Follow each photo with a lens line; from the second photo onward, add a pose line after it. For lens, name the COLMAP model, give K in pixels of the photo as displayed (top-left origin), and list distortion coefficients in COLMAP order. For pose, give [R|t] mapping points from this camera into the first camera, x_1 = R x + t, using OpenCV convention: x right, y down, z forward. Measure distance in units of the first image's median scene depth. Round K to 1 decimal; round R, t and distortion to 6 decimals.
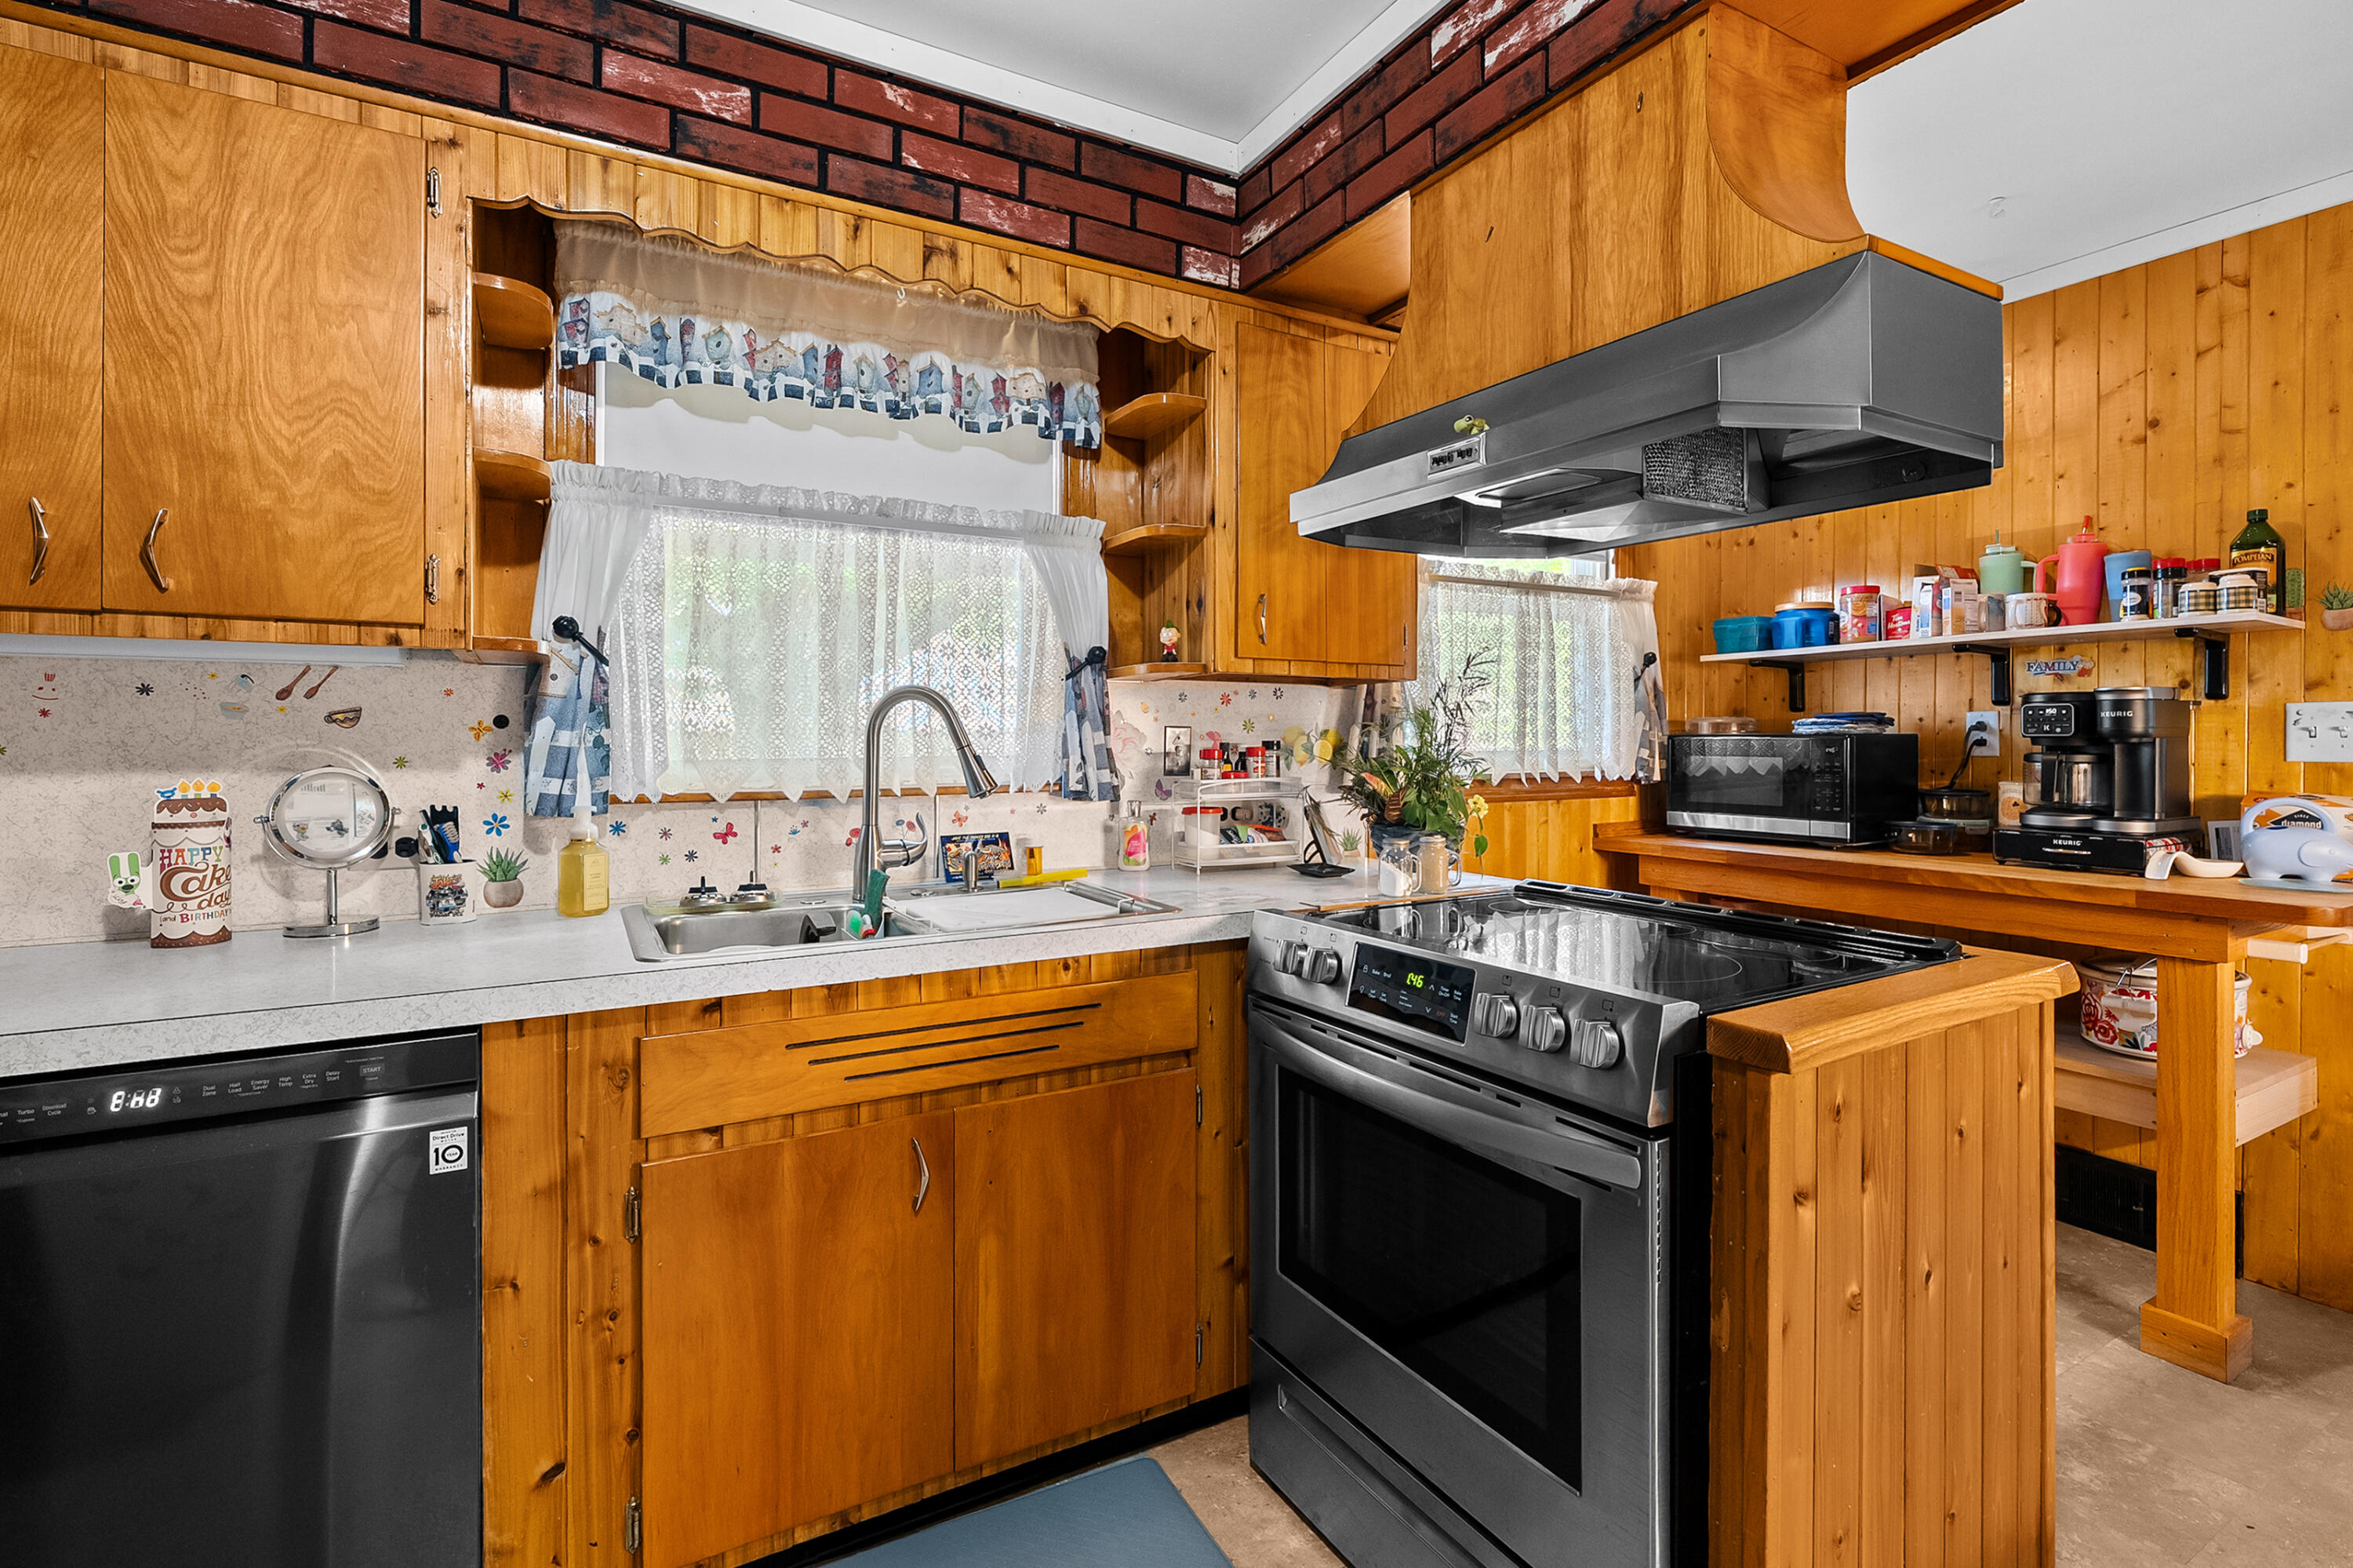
lens RADIAL K [[1069.1, 0, 1186.6], [0, 1069.1, 744.1], [0, 0, 1]] dist [-0.009870, 0.004310]
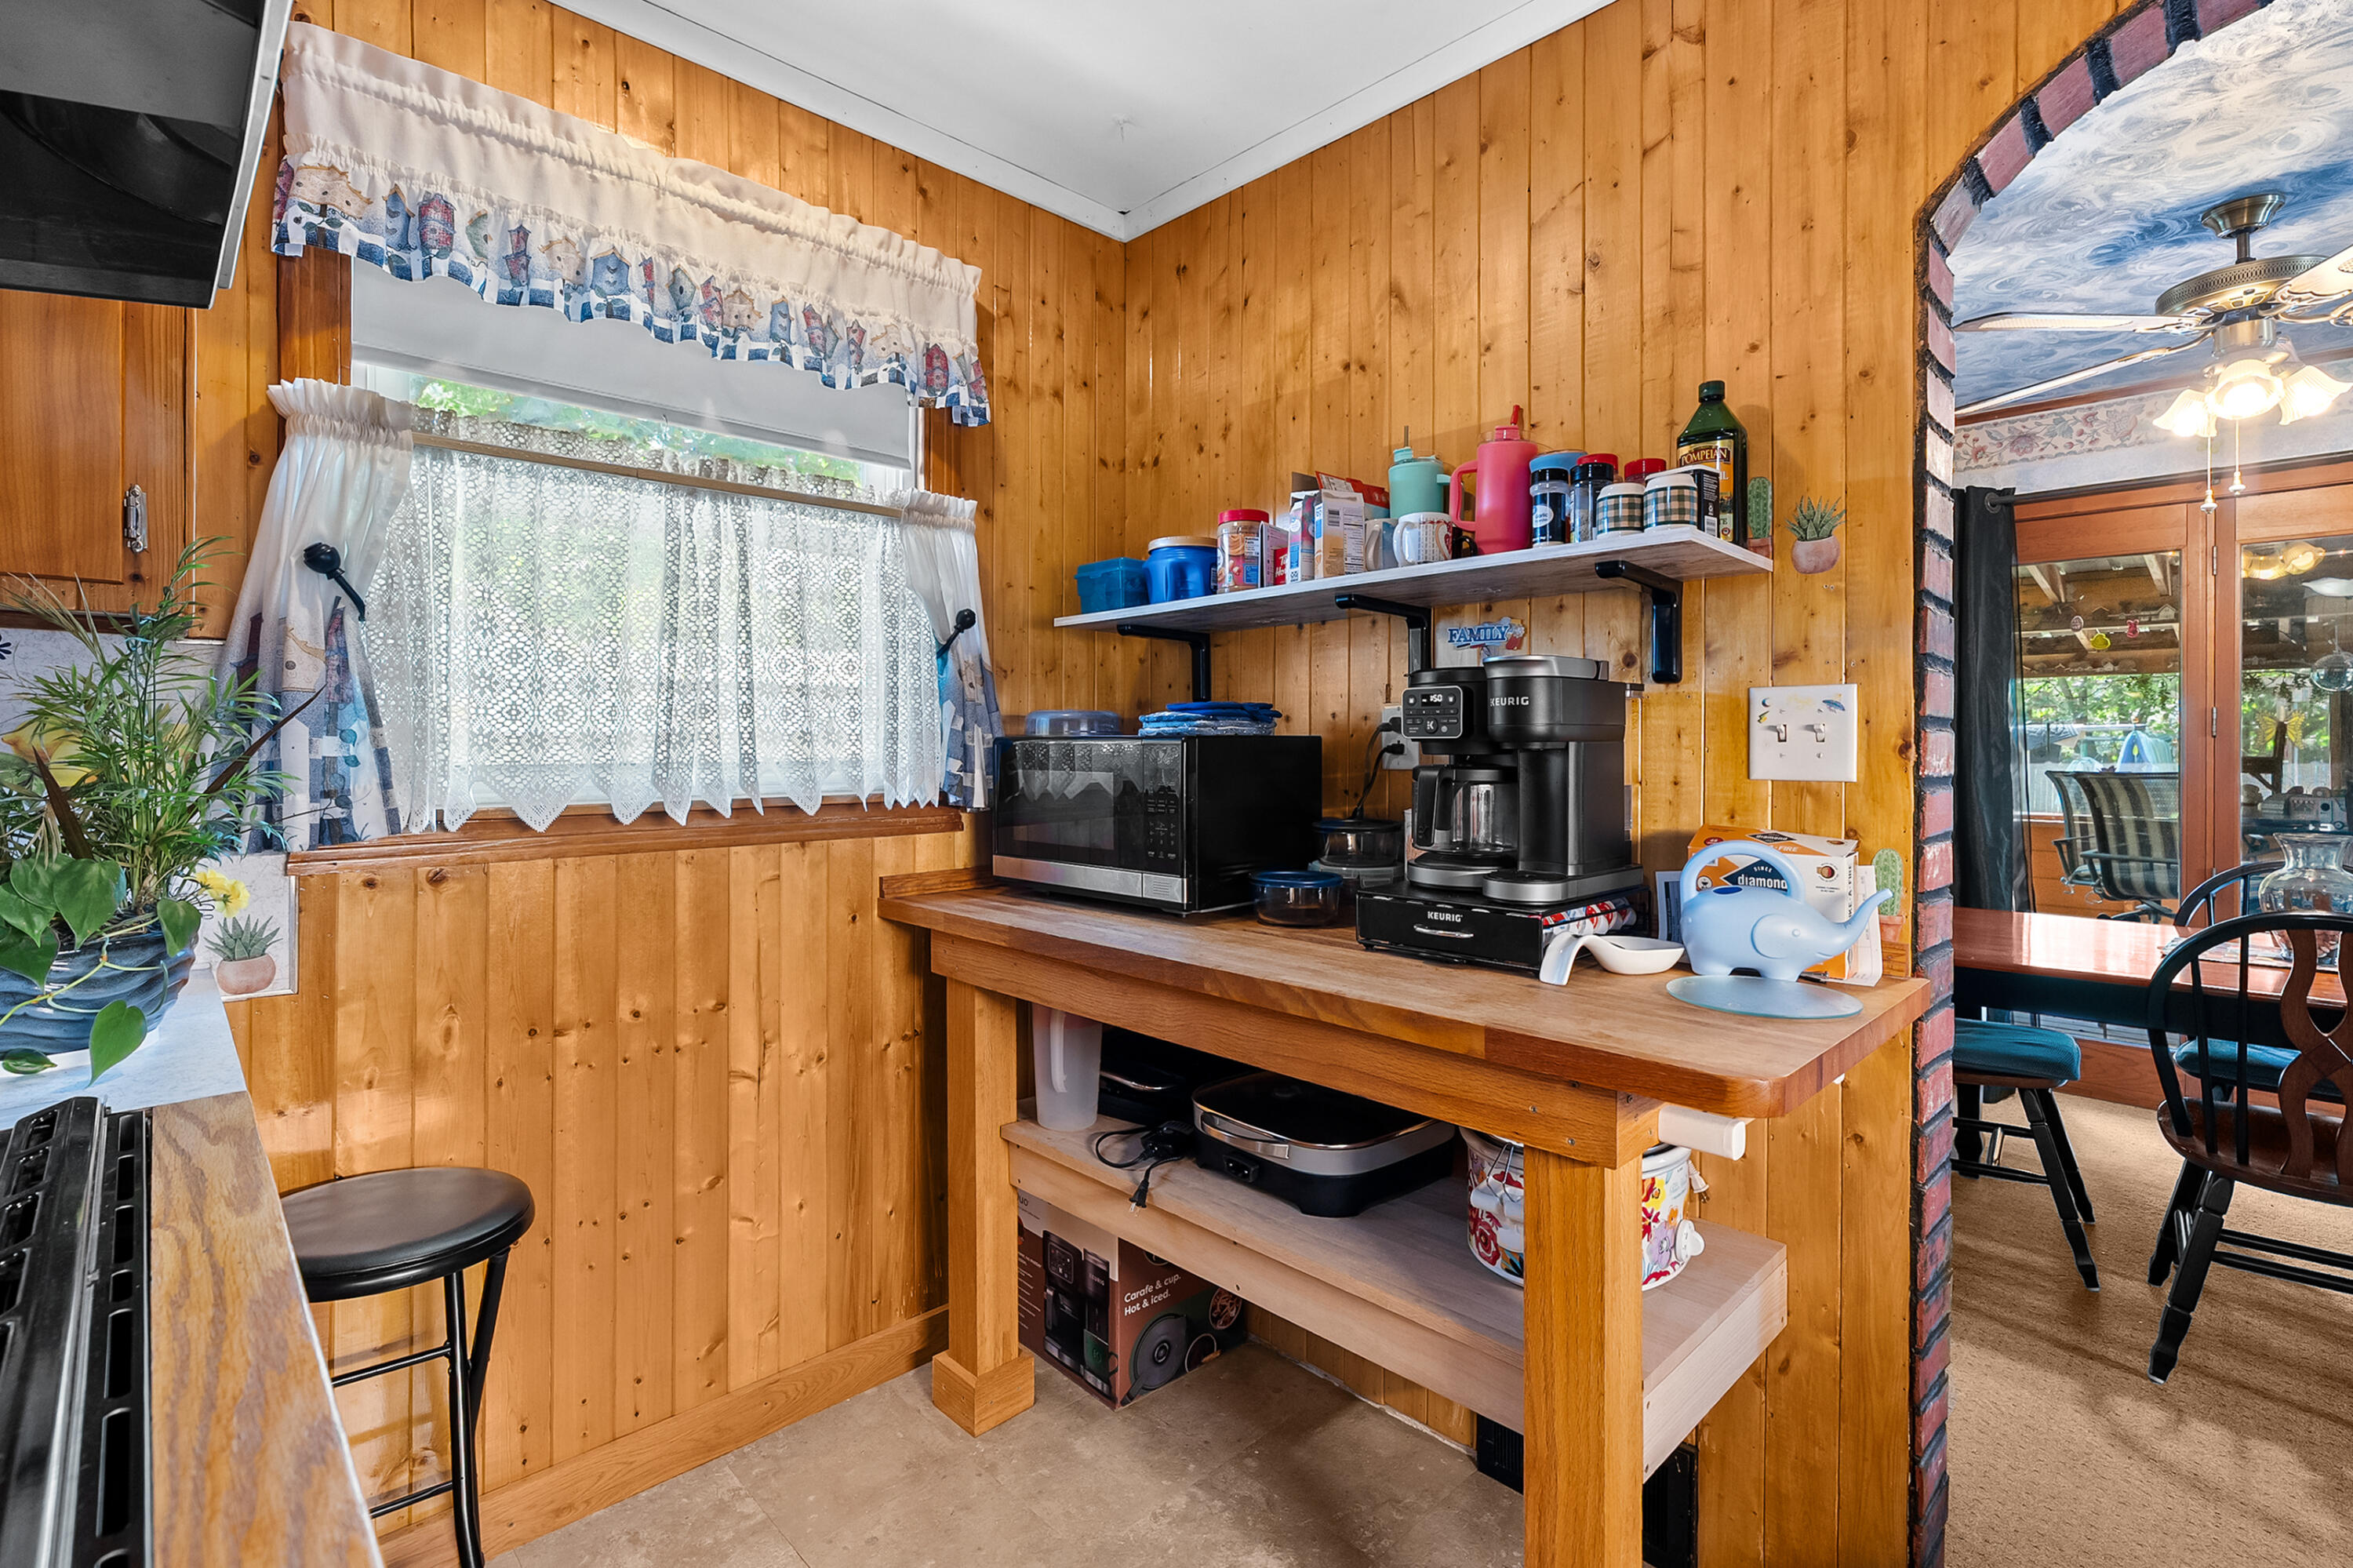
lens RADIAL K [[1069.1, 0, 1183.5], [0, 1069.1, 747.3], [0, 0, 1]] dist [-0.009870, 0.004310]
pose [[0.970203, 0.000611, 0.242291, 0.578069], [-0.000241, 0.999999, -0.001558, -0.001963], [-0.242292, 0.001454, 0.970202, 0.485474]]
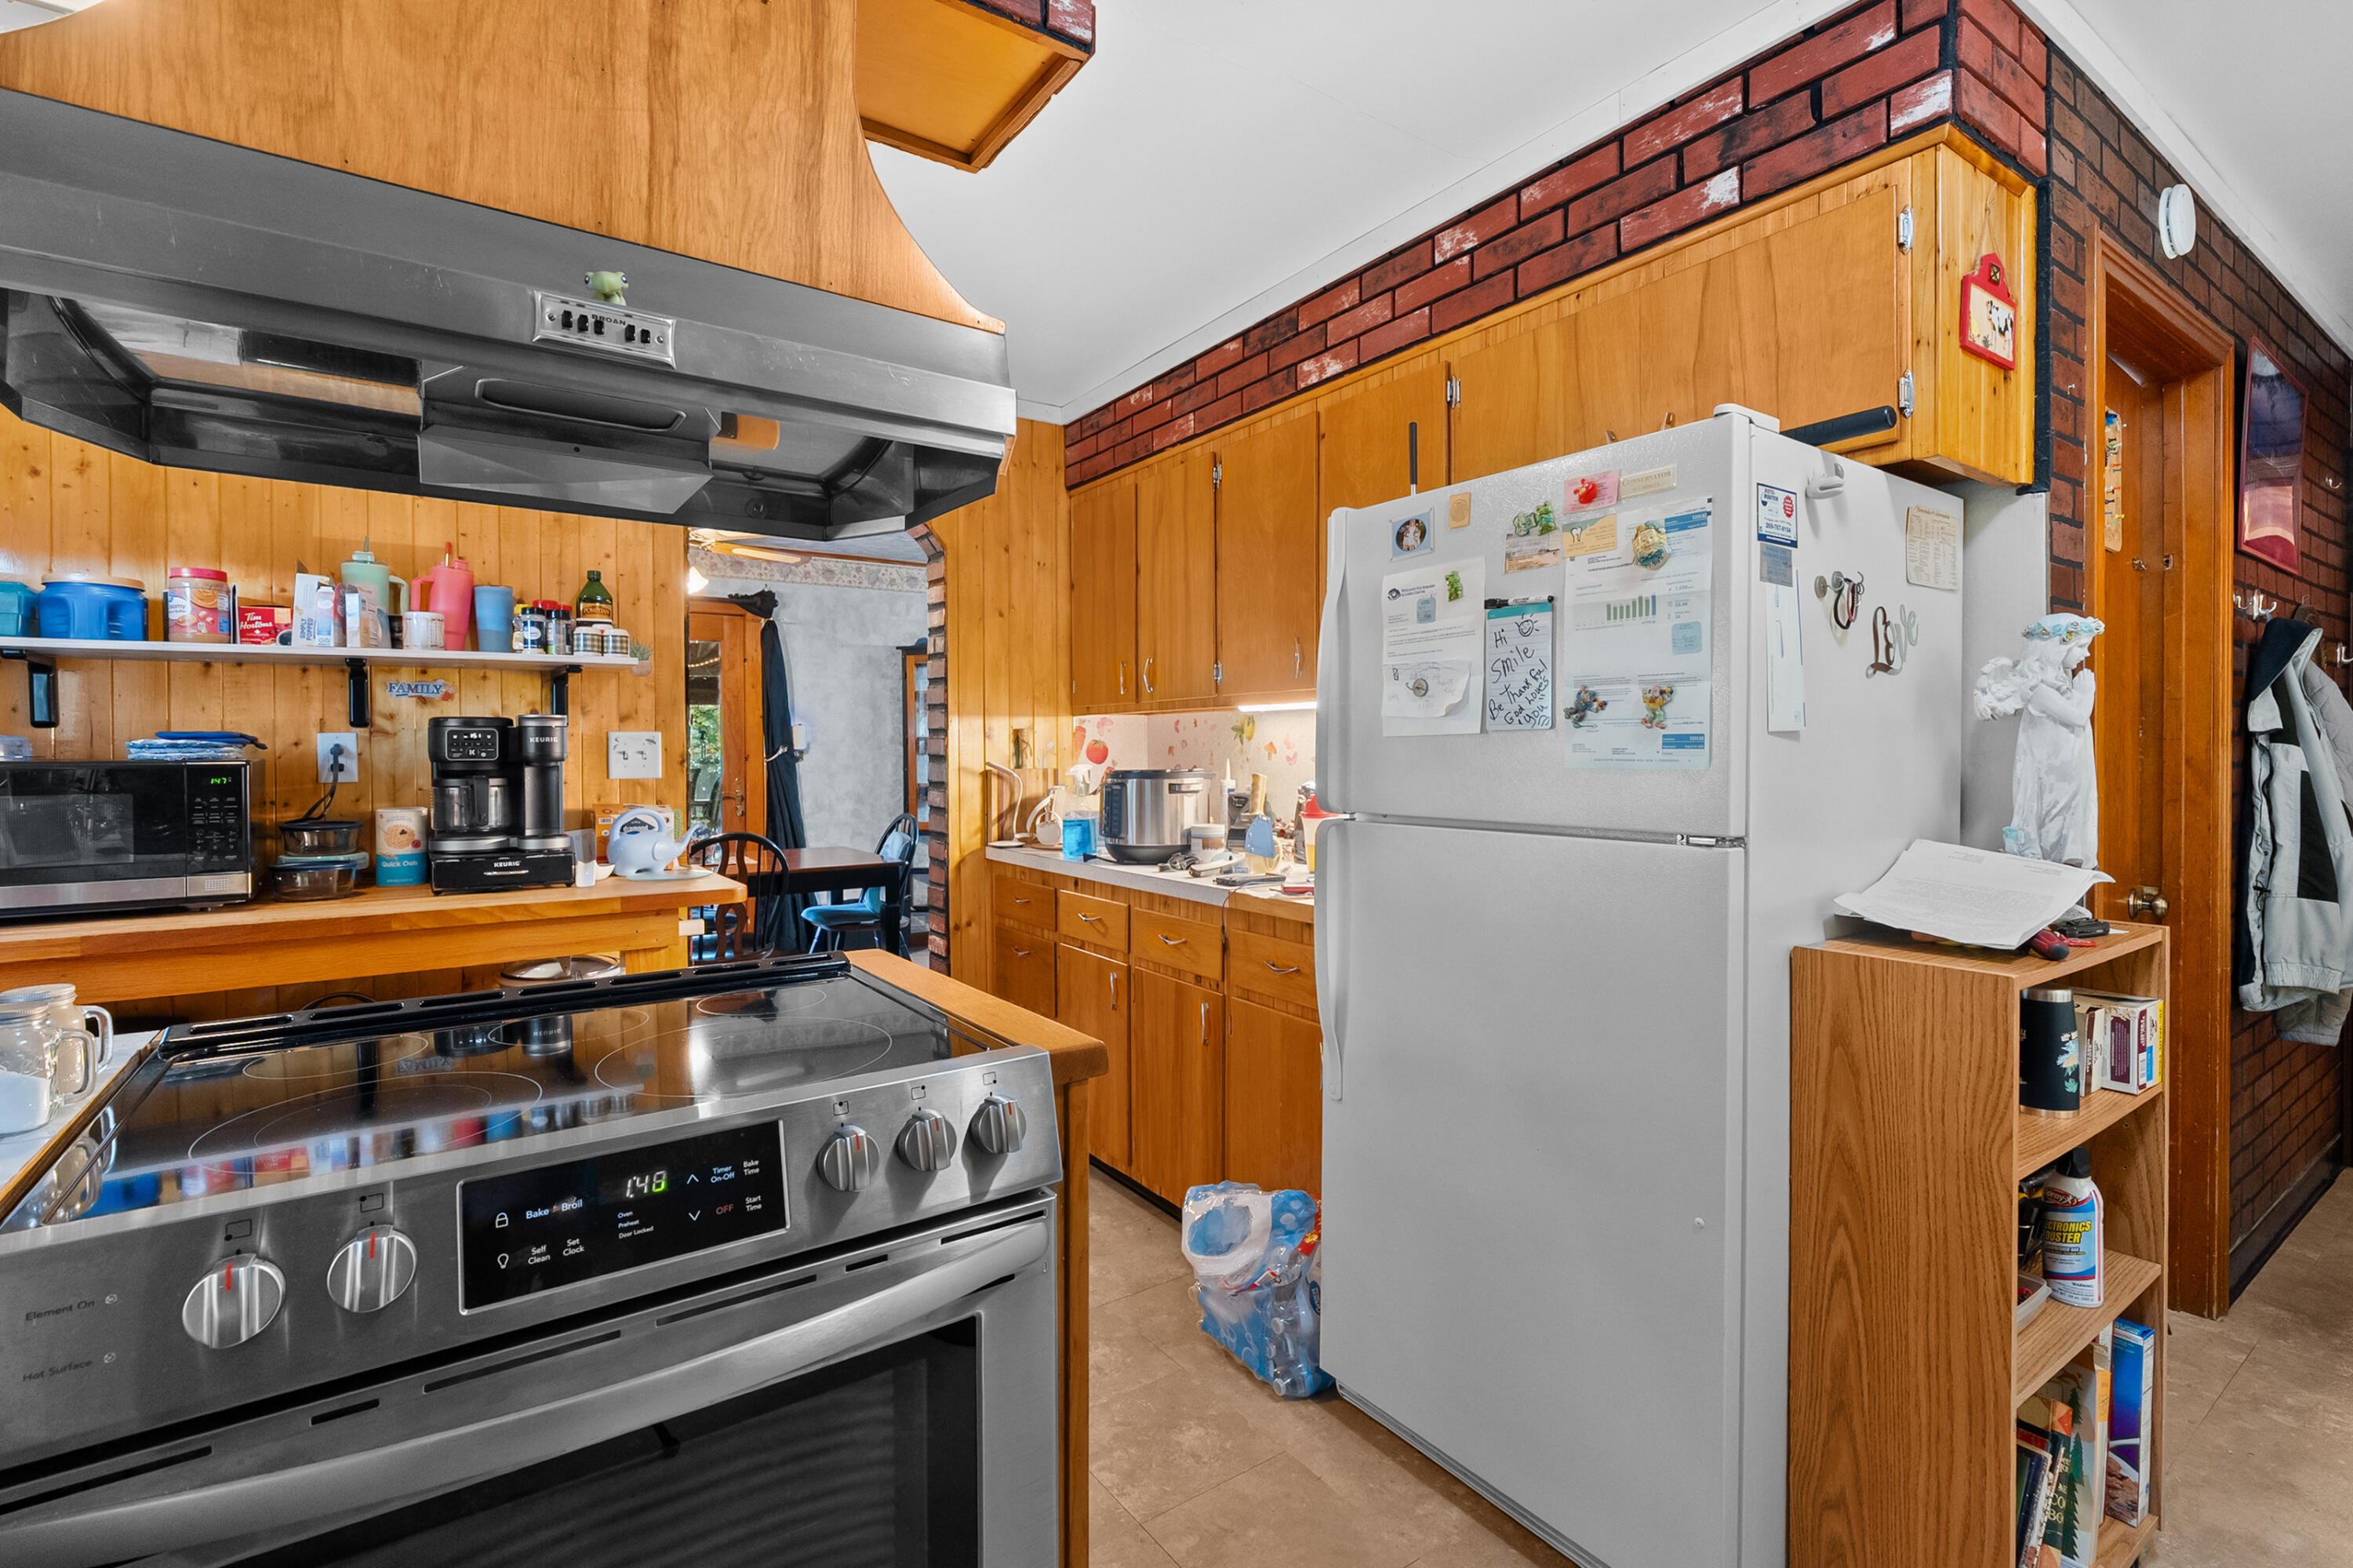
lens RADIAL K [[1069.1, 0, 1158.9], [0, 1069.1, 761.4], [0, 0, 1]] dist [-0.009870, 0.004310]
pose [[-0.077708, -0.012390, 0.996899, -0.259964], [0.010340, 0.999859, 0.013233, -0.014740], [-0.996923, 0.011337, -0.077569, 0.484310]]
